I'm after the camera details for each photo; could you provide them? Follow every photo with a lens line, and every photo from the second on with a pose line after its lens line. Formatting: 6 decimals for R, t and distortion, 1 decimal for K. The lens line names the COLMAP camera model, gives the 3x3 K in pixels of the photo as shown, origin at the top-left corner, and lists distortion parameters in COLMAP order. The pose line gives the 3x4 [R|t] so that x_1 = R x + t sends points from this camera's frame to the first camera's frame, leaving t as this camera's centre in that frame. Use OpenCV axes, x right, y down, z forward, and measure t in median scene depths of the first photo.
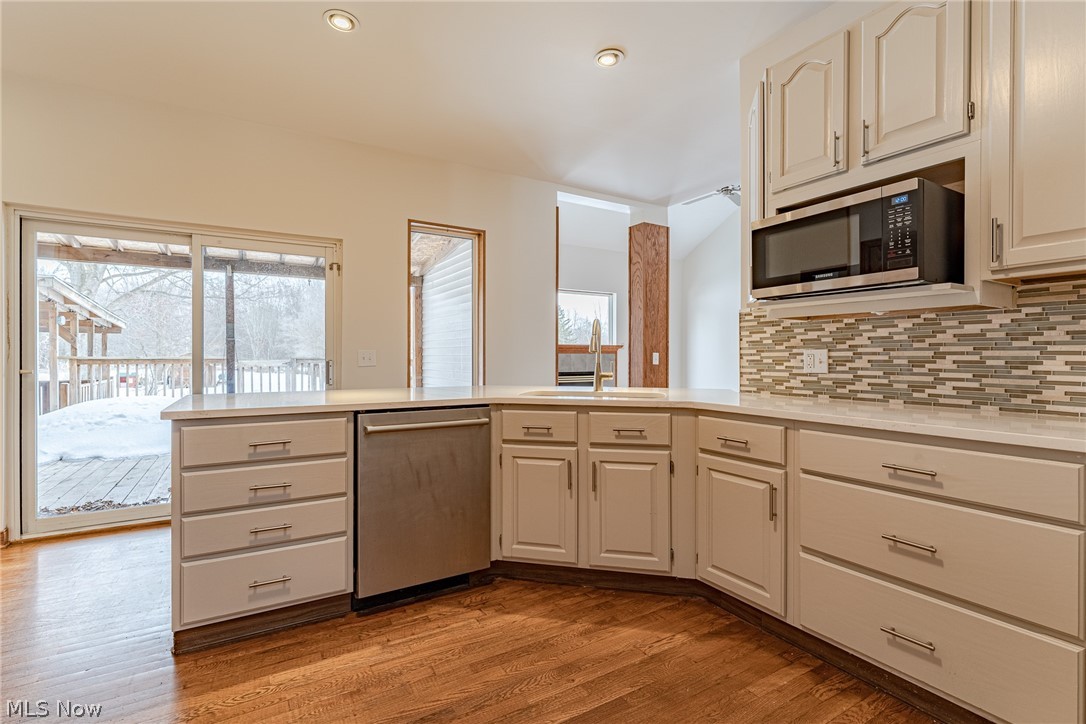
lens RADIAL K [[494.3, 0, 537.6], [0, 494.3, 359.7], [0, 0, 1]] dist [0.027729, 0.000220]
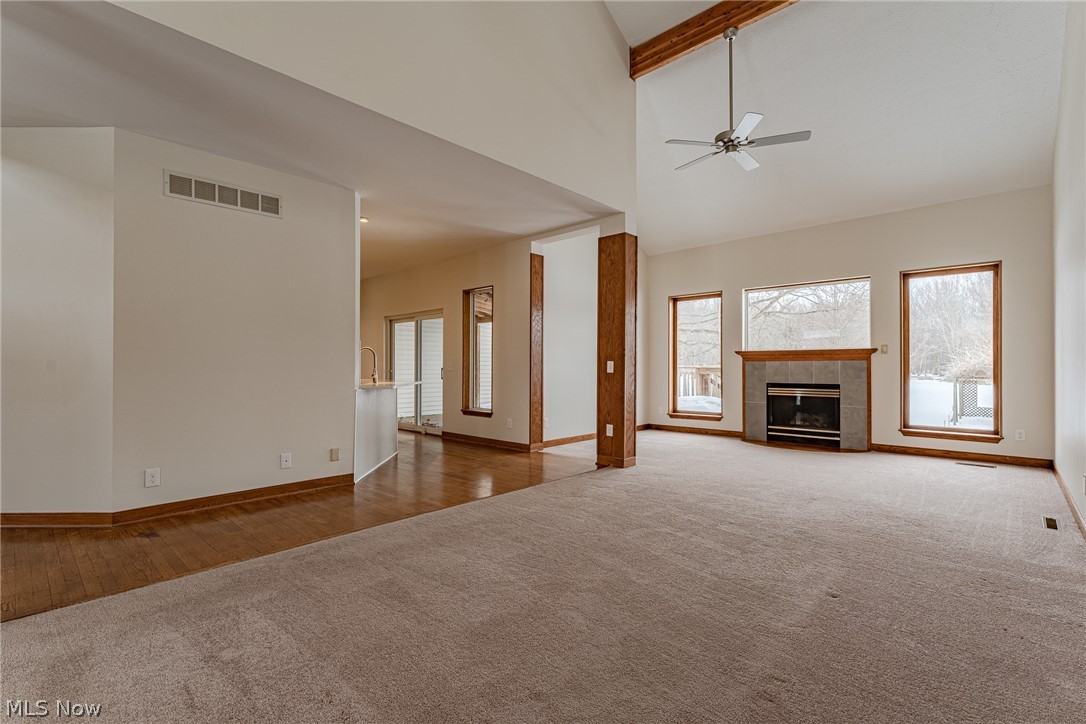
lens RADIAL K [[480.3, 0, 544.6], [0, 480.3, 368.7], [0, 0, 1]] dist [-0.003391, 0.000497]
pose [[0.261471, 0.003985, -0.965203, 2.112318], [-0.003223, 0.999990, 0.003255, -0.002543], [0.965206, 0.002260, 0.261481, 1.118401]]
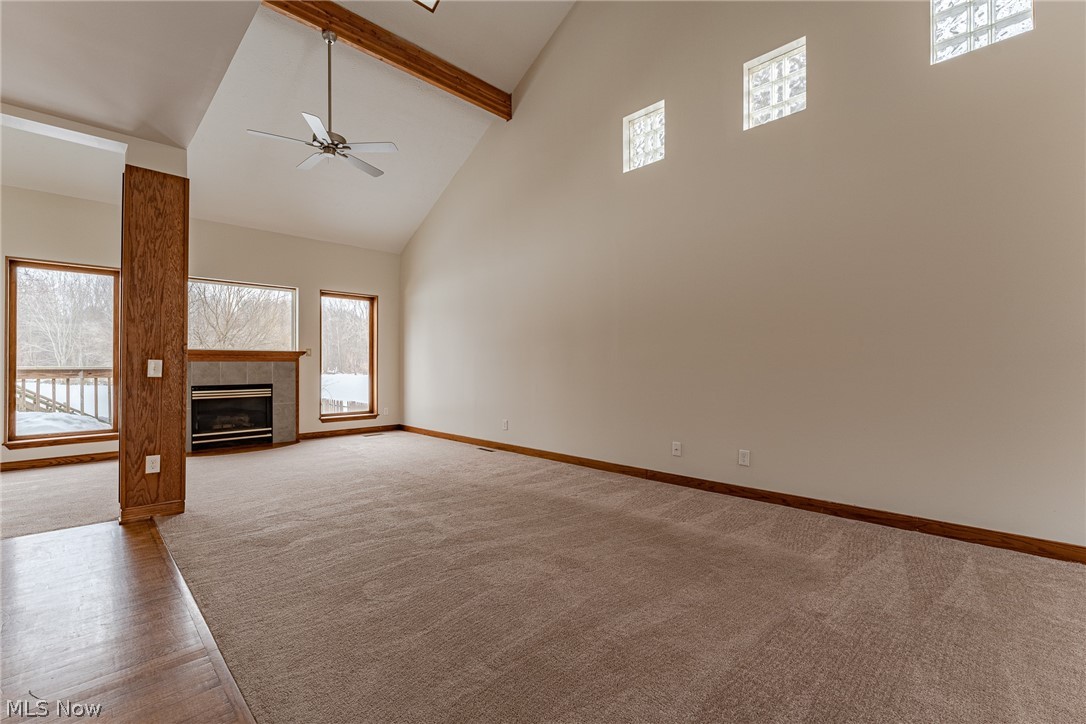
lens RADIAL K [[480.3, 0, 518.2], [0, 480.3, 359.9], [0, 0, 1]] dist [-0.003391, 0.000497]
pose [[0.979557, -0.001219, 0.201166, 1.083867], [0.004616, 0.999855, -0.016417, -0.000596], [-0.201116, 0.017010, 0.979420, 0.474159]]
